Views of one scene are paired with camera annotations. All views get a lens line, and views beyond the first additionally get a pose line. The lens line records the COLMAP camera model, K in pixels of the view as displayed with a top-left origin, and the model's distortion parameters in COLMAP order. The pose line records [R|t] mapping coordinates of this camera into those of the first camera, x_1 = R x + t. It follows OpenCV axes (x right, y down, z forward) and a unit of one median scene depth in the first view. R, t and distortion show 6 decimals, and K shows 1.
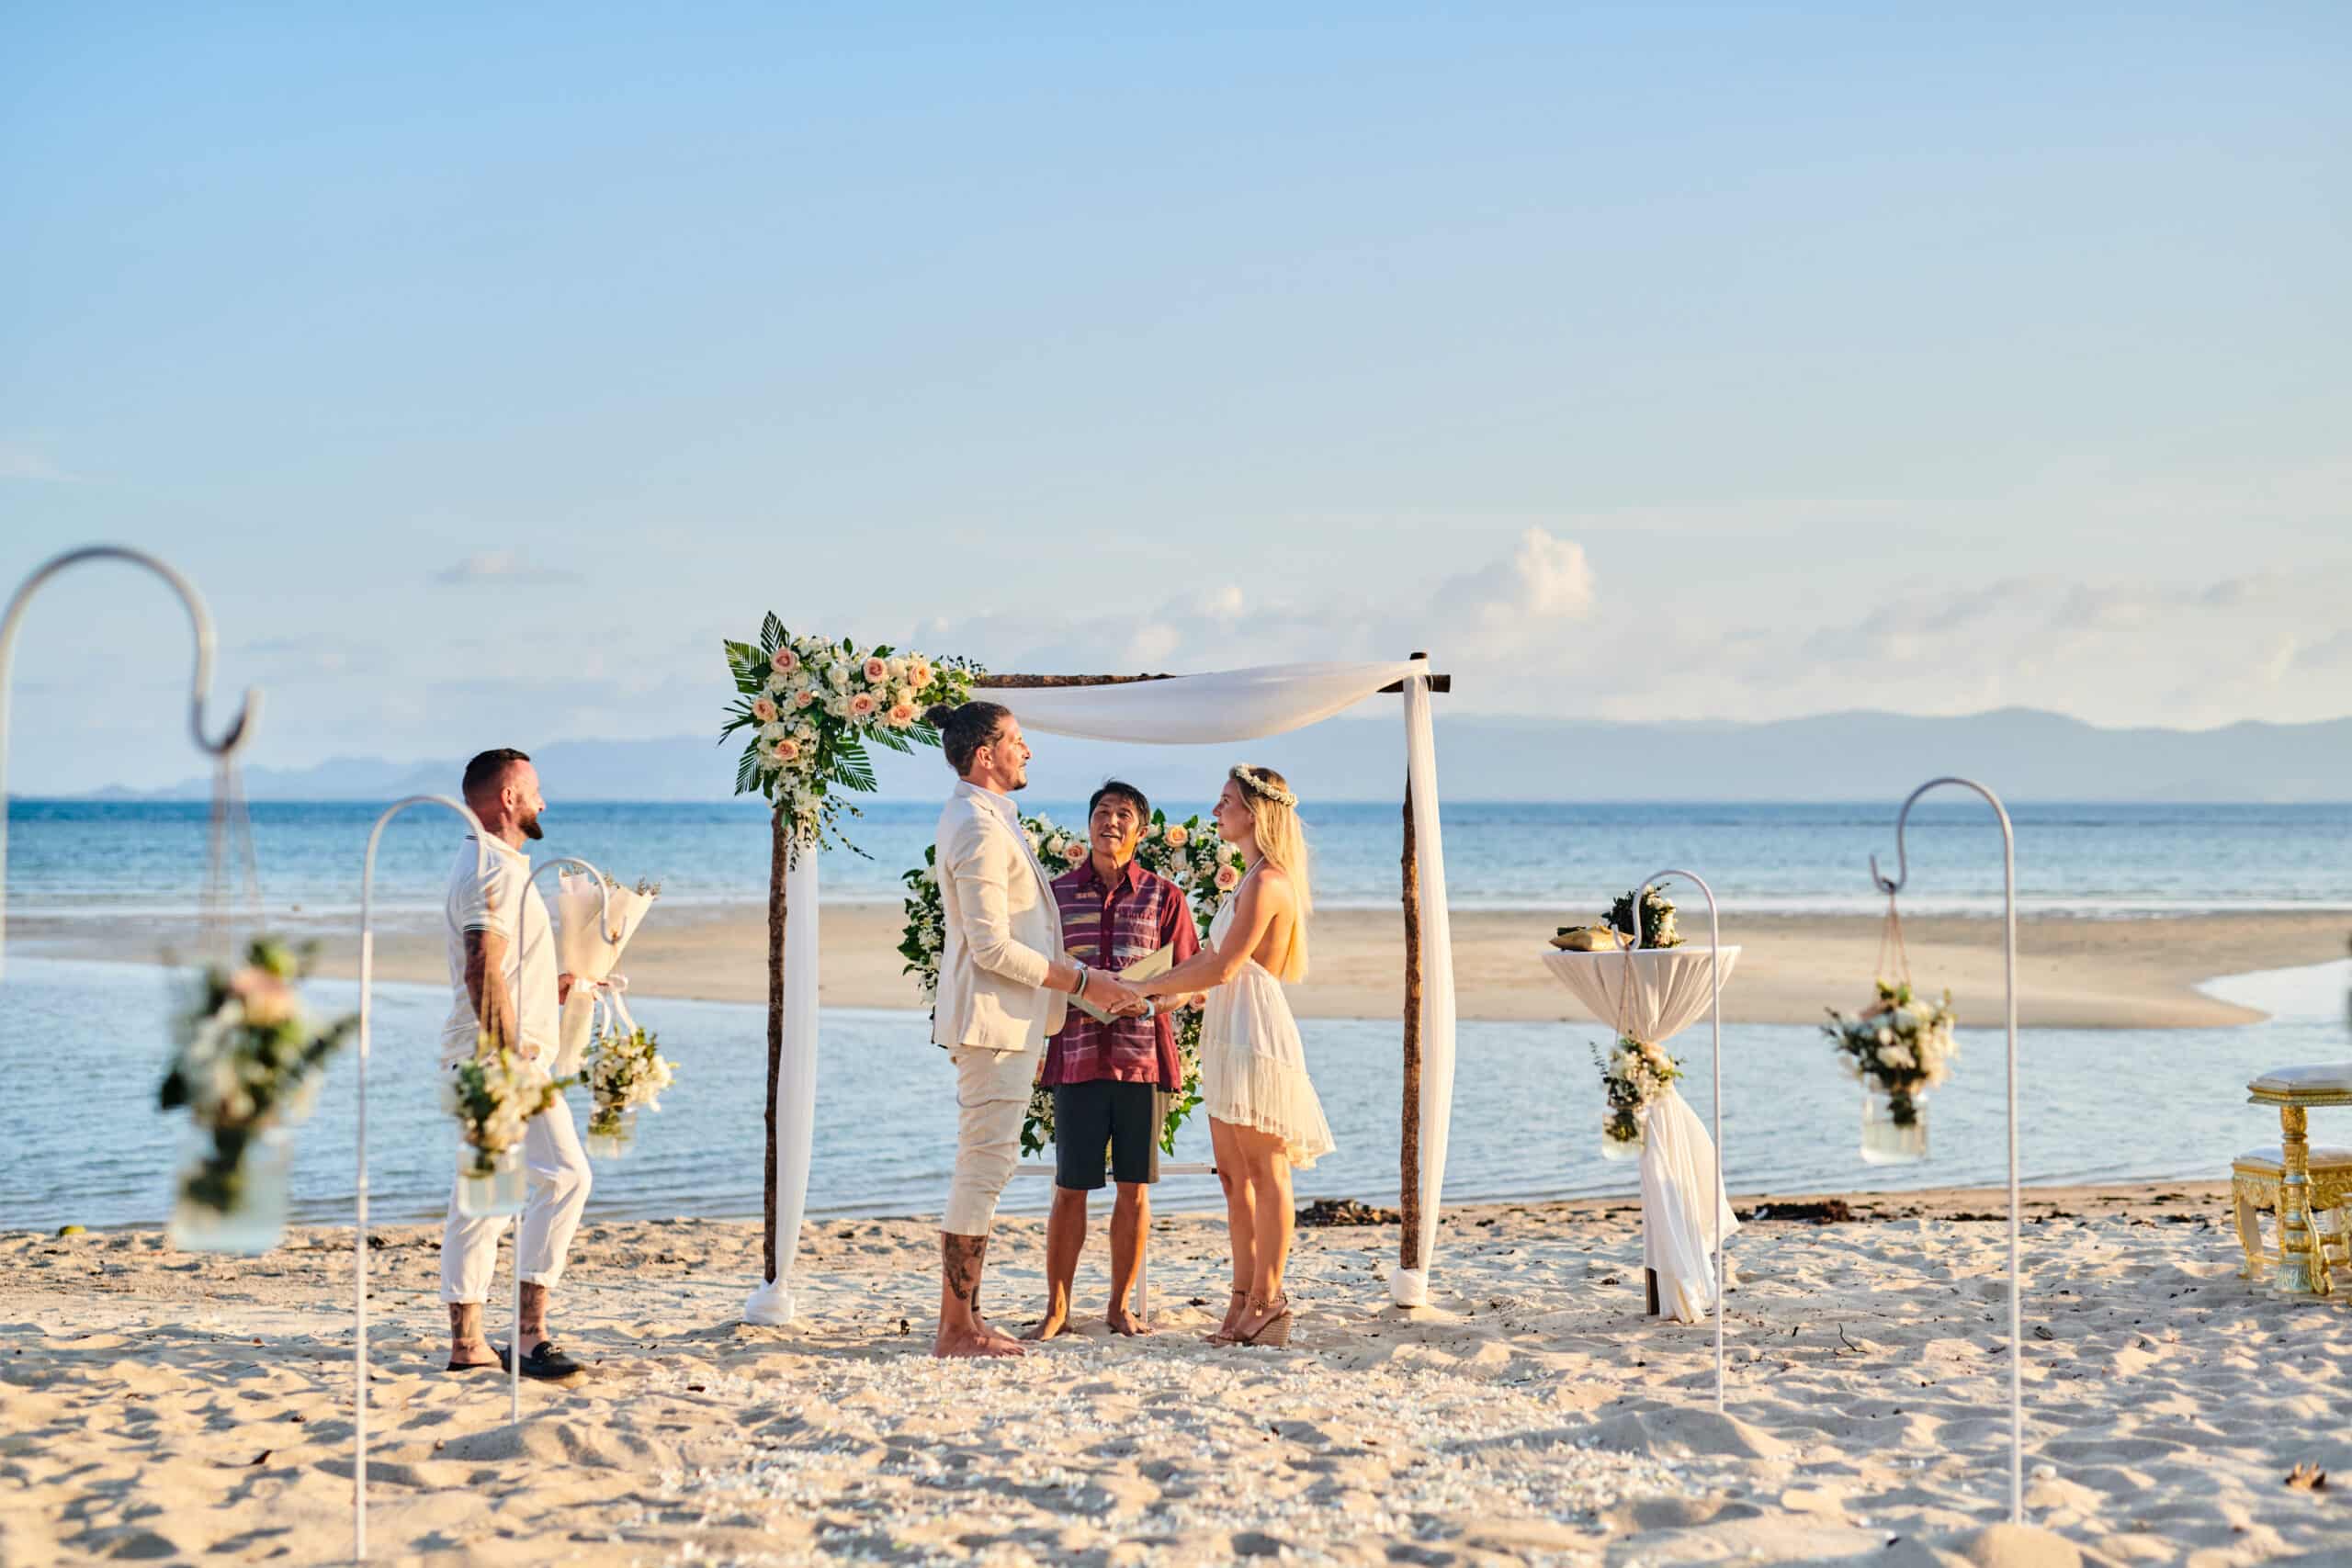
lens RADIAL K [[3075.3, 0, 1140.2], [0, 3075.3, 857.4], [0, 0, 1]] dist [-0.010917, 0.019602]
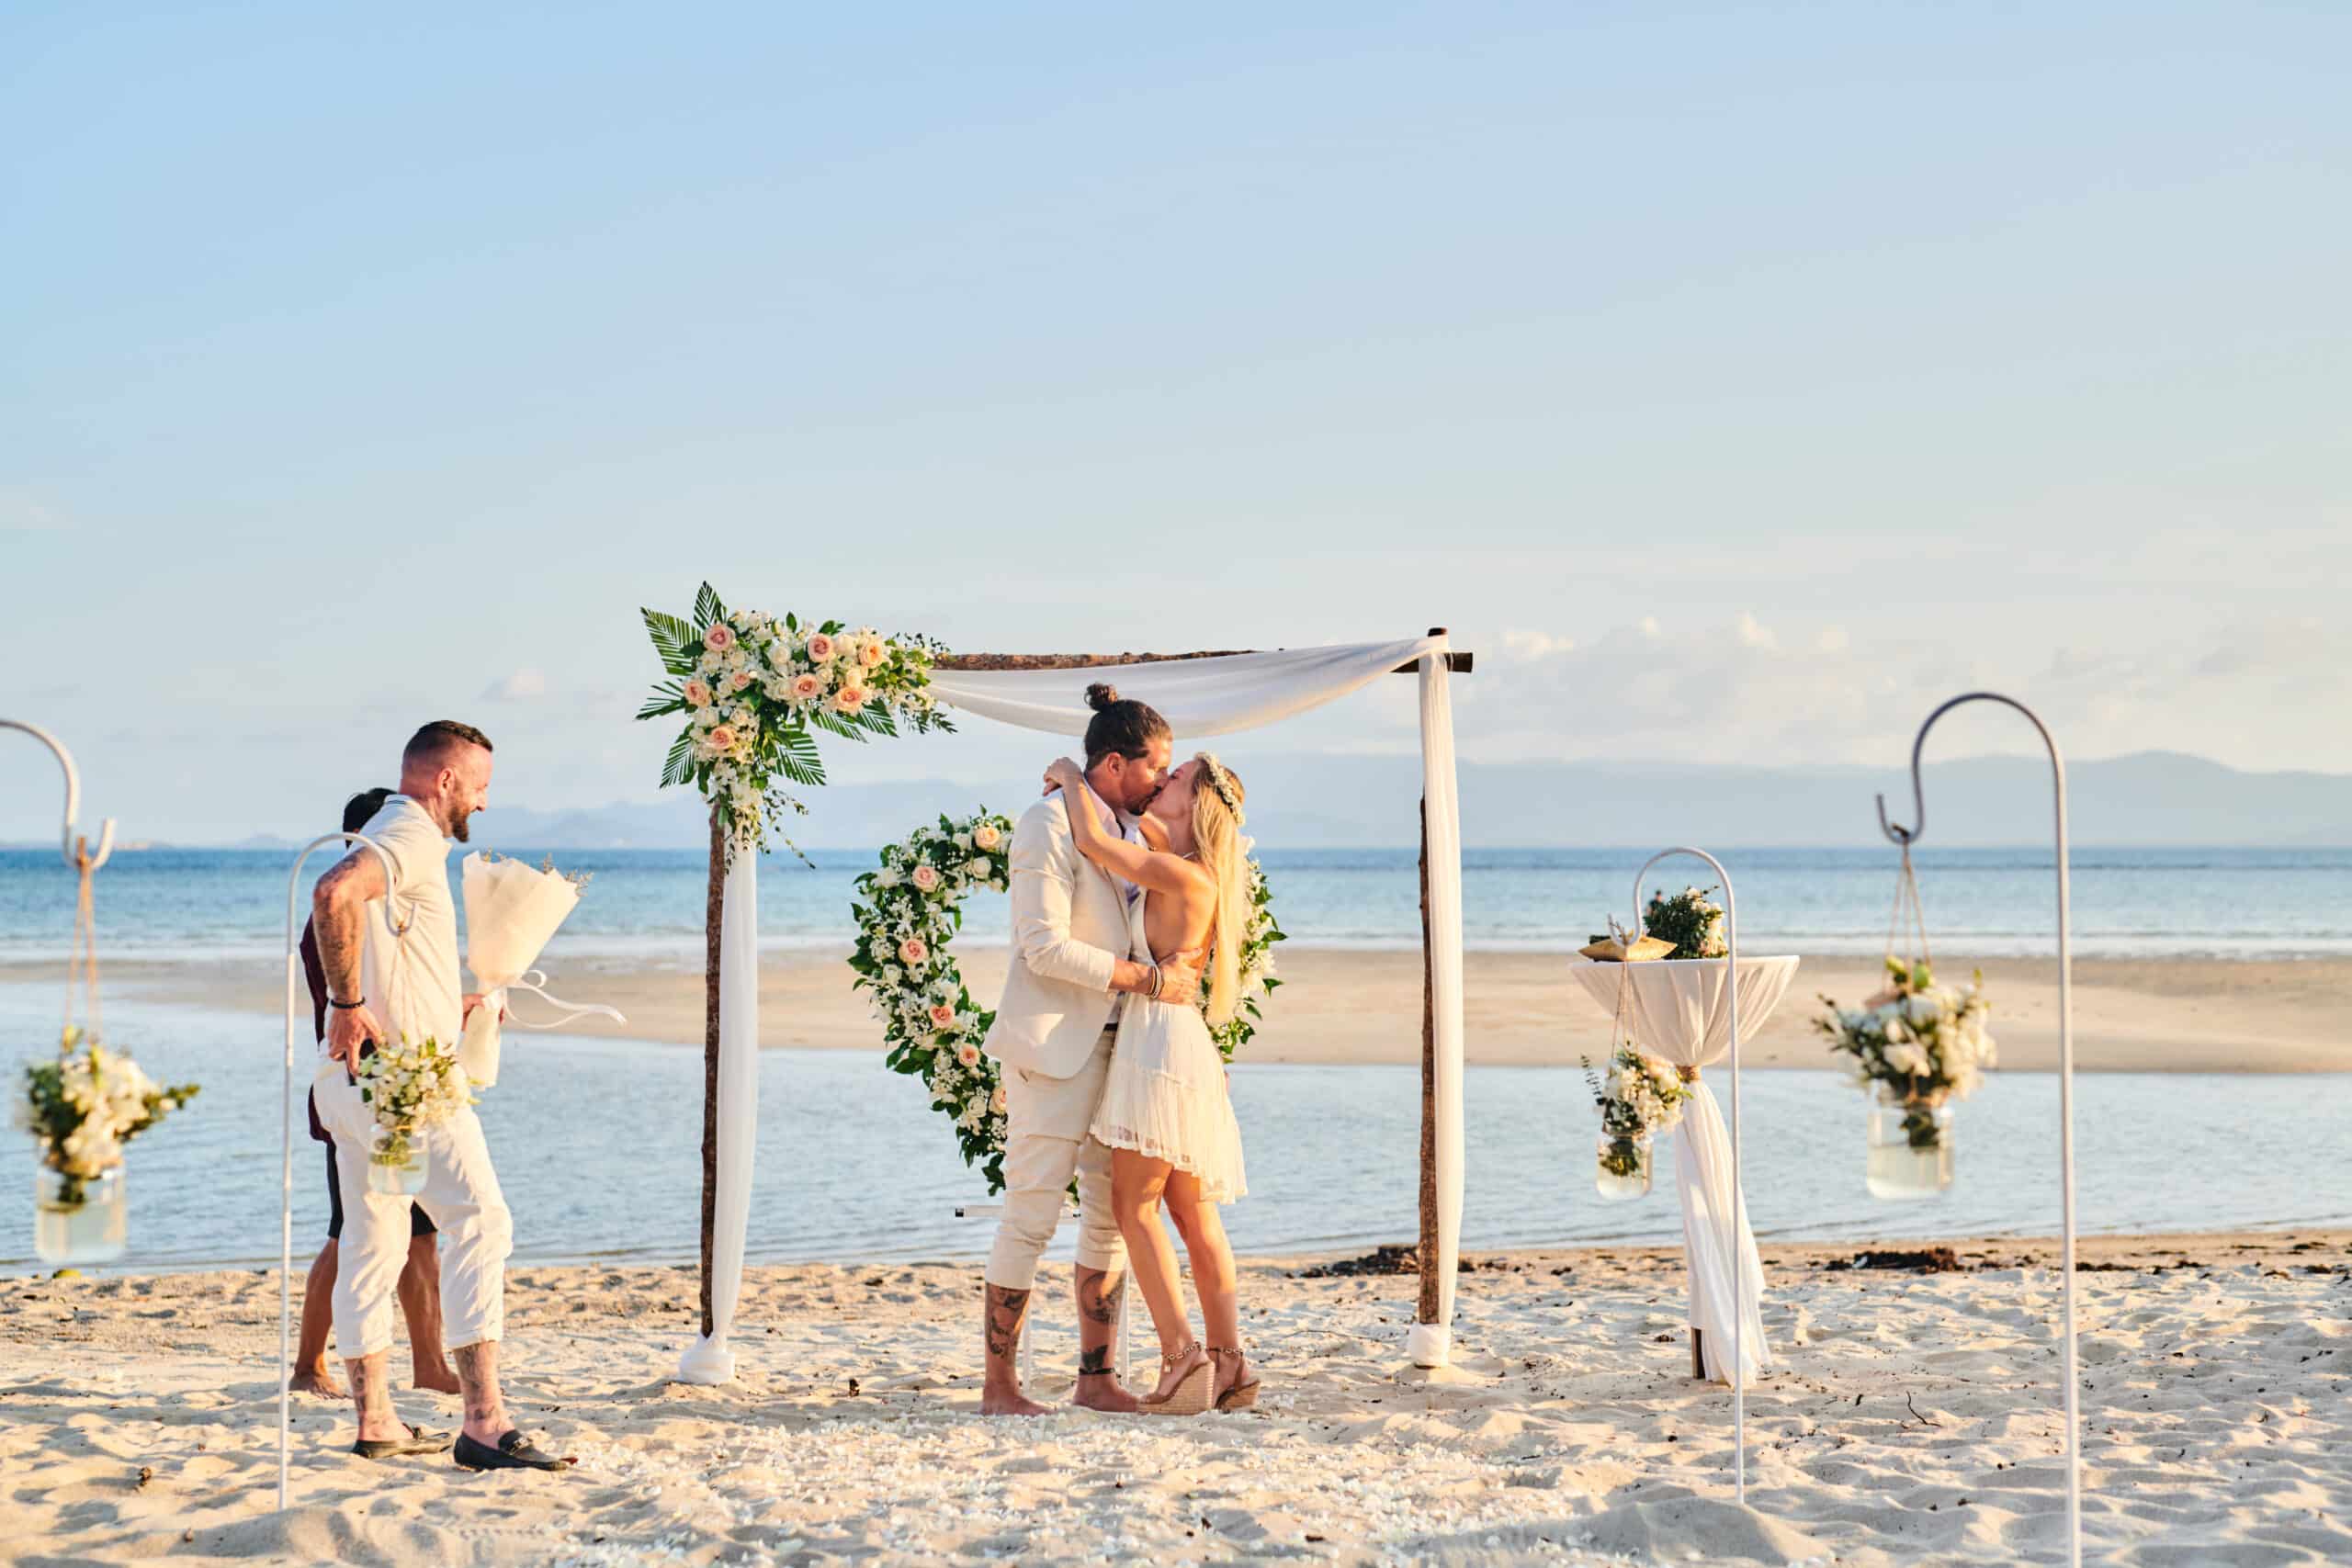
lens RADIAL K [[3075.3, 0, 1140.2], [0, 3075.3, 857.4], [0, 0, 1]] dist [-0.010917, 0.019602]
pose [[0.999126, -0.002245, -0.041741, 0.043577], [0.001634, 0.999891, -0.014685, 0.012997], [0.041770, 0.014604, 0.999021, 0.115750]]
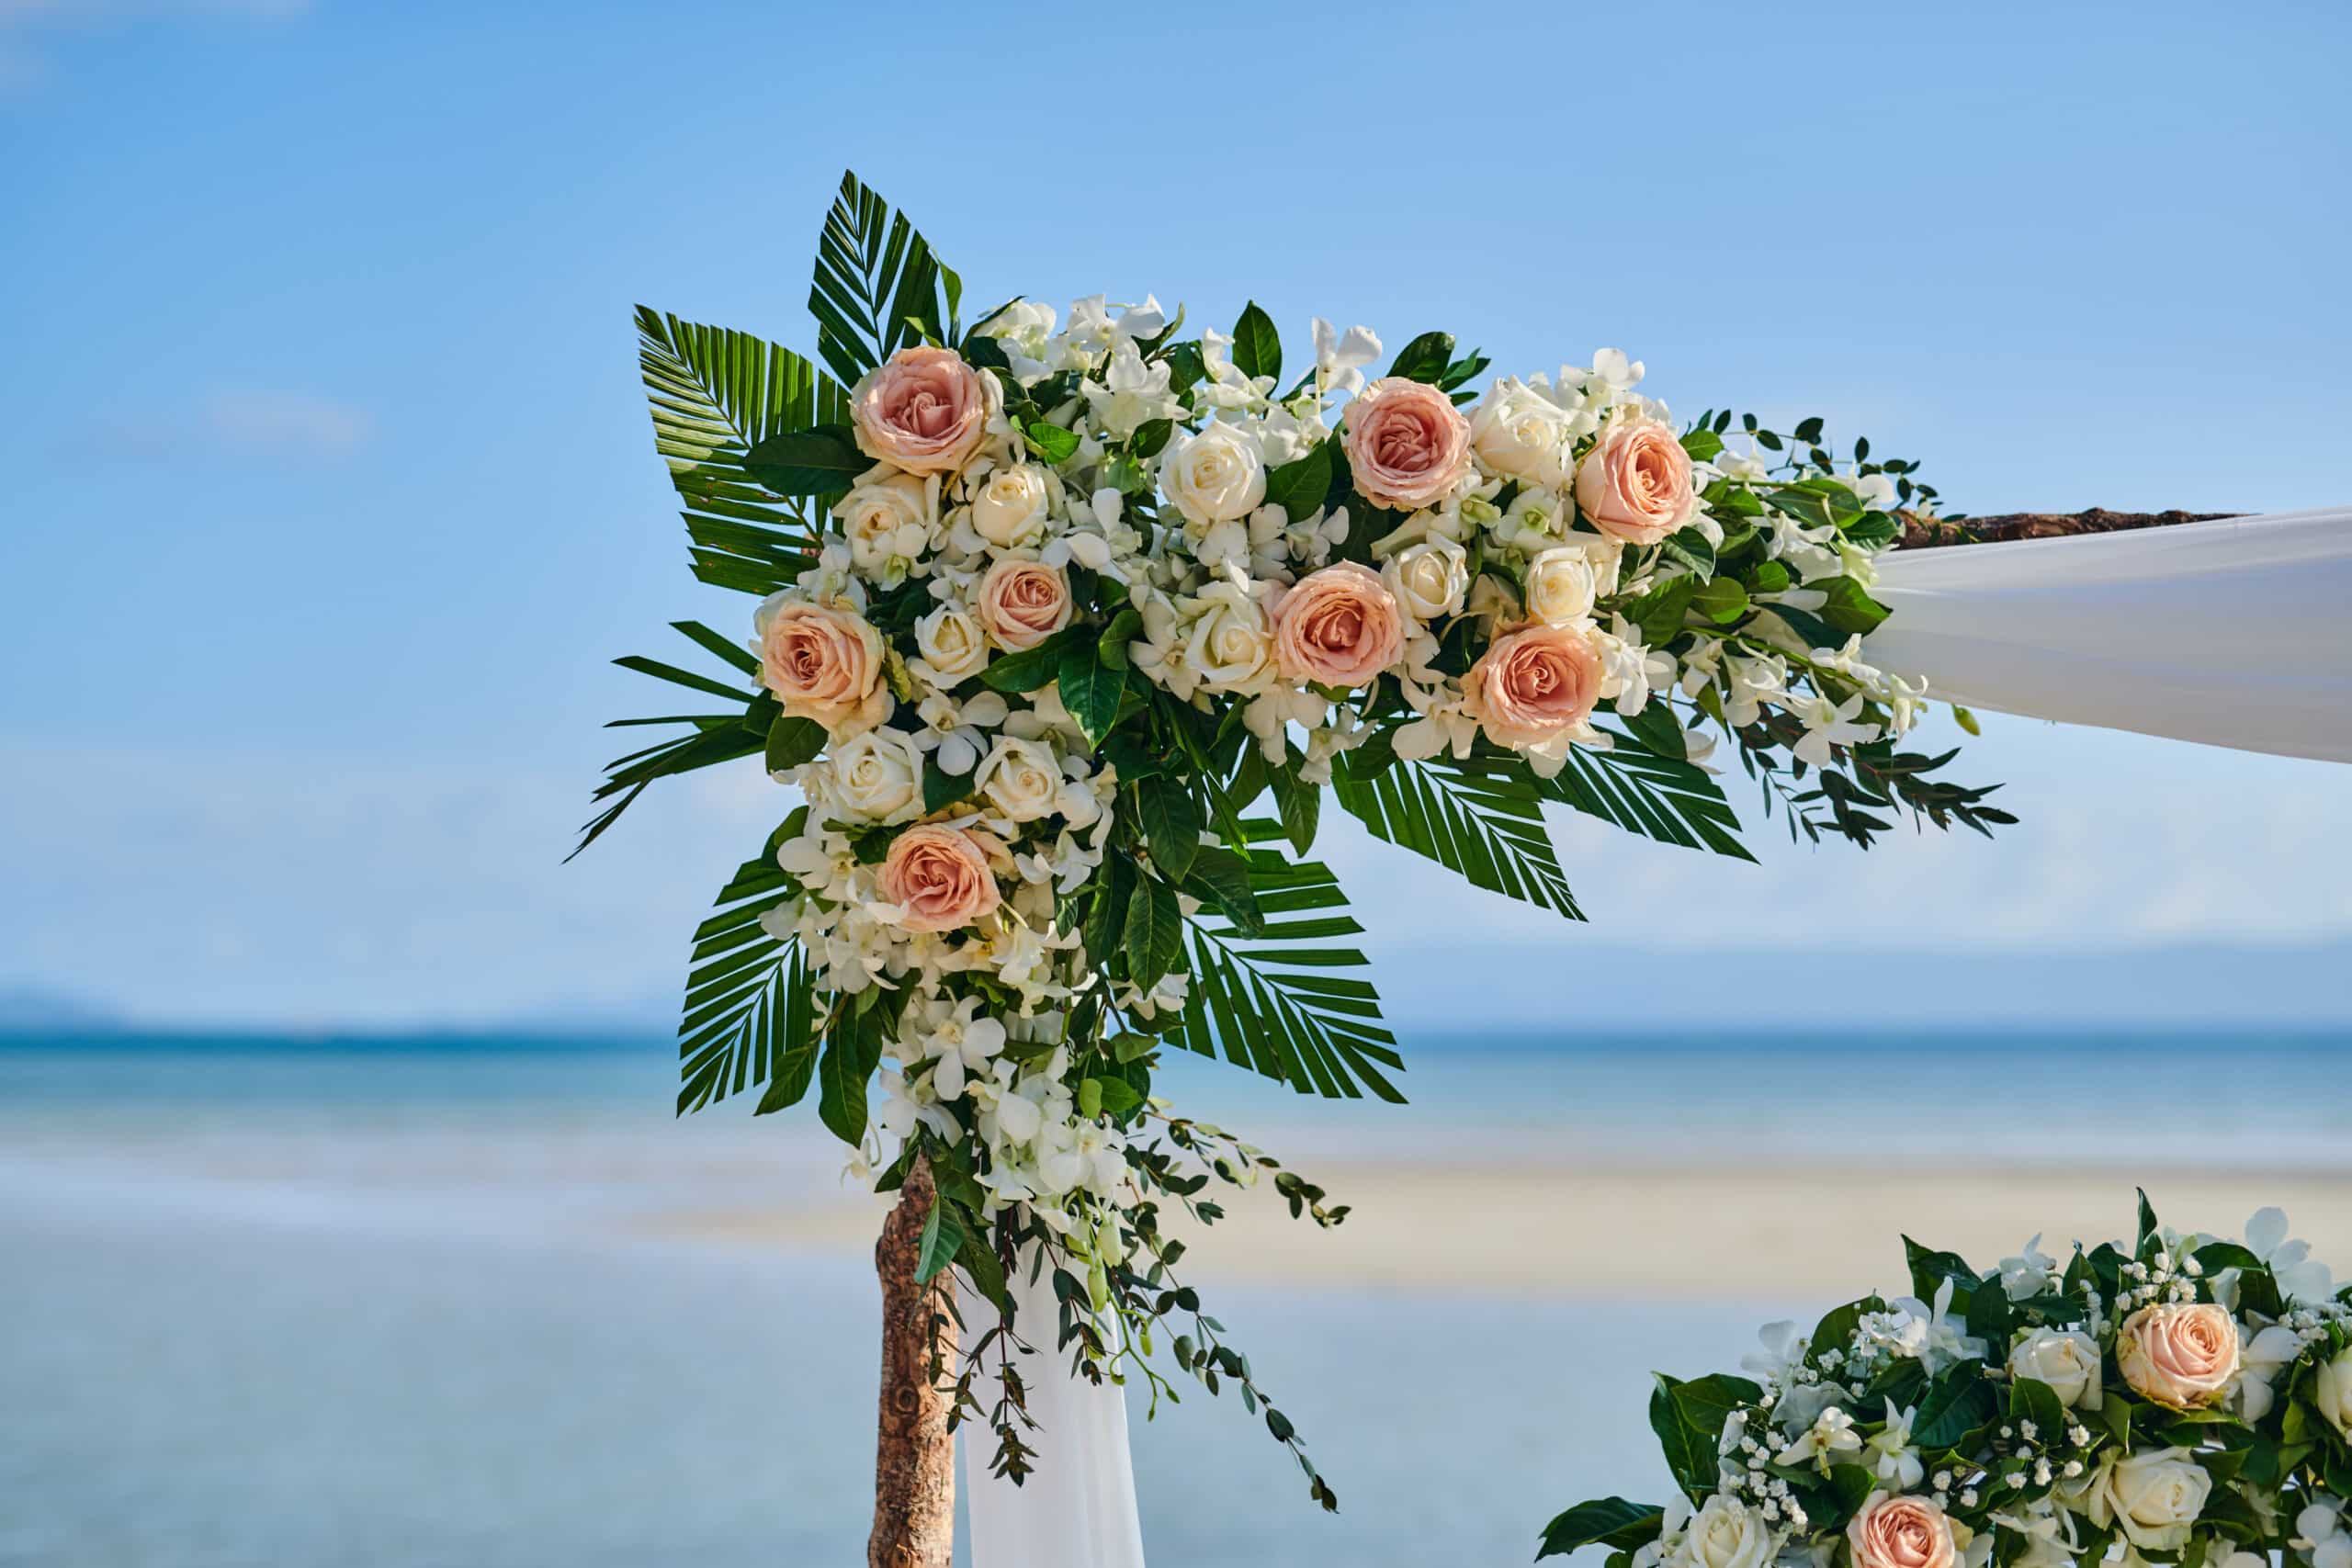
lens RADIAL K [[3029.7, 0, 1176.0], [0, 3029.7, 784.0], [0, 0, 1]] dist [0.212783, 0.003585]
pose [[0.994940, -0.015210, -0.099312, -0.082452], [0.004314, 0.994030, -0.109019, -0.020631], [0.100377, 0.108038, 0.989066, 0.822348]]
